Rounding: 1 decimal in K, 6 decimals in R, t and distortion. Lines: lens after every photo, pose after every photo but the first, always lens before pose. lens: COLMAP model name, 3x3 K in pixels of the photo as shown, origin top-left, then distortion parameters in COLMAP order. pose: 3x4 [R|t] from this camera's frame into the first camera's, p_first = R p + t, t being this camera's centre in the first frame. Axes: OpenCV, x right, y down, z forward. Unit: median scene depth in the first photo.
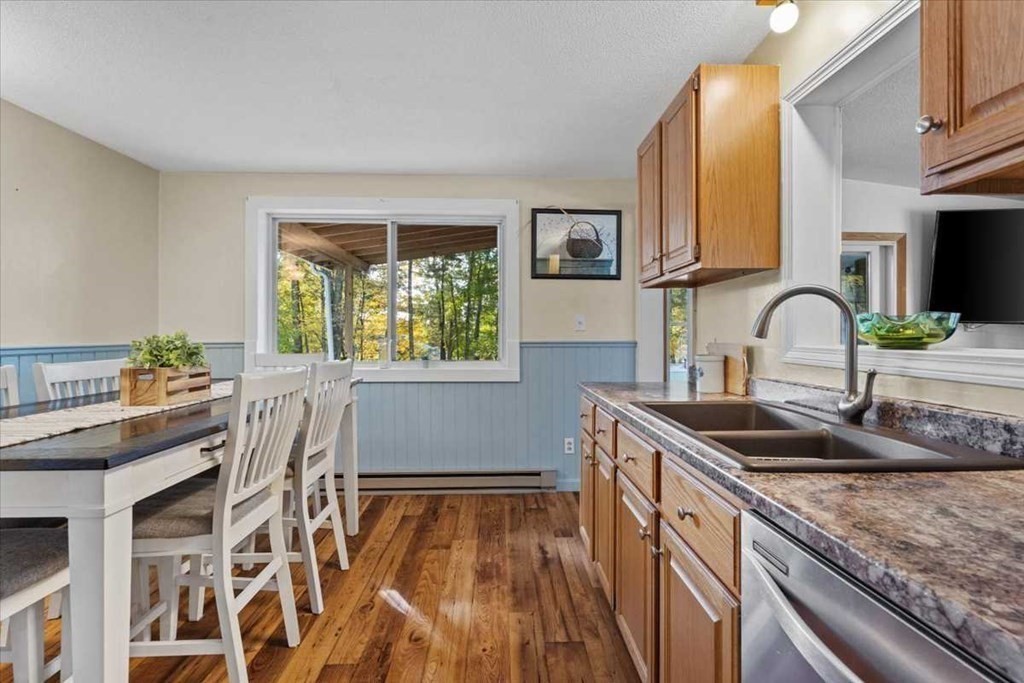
lens RADIAL K [[482.7, 0, 515.0], [0, 482.7, 329.5], [0, 0, 1]] dist [0.091524, 0.000064]
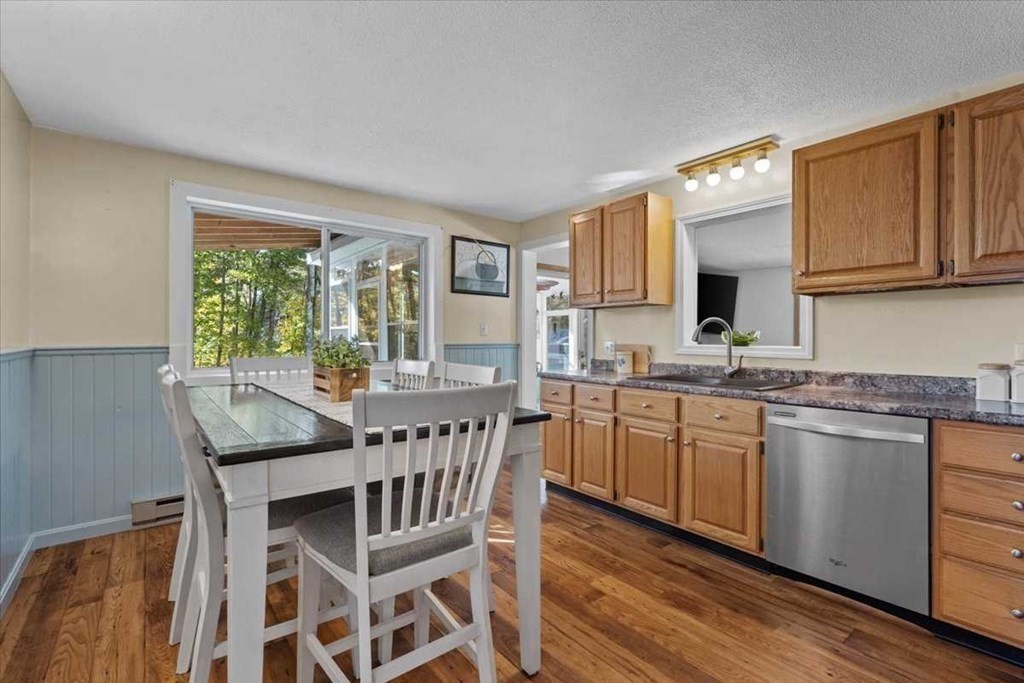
lens RADIAL K [[462.3, 0, 509.4], [0, 462.3, 337.3], [0, 0, 1]] dist [-0.010485, -0.000098]
pose [[0.814766, 0.001906, 0.579786, -0.518277], [-0.007358, 0.999948, 0.007054, -0.001862], [-0.579743, -0.010014, 0.814738, -0.036622]]
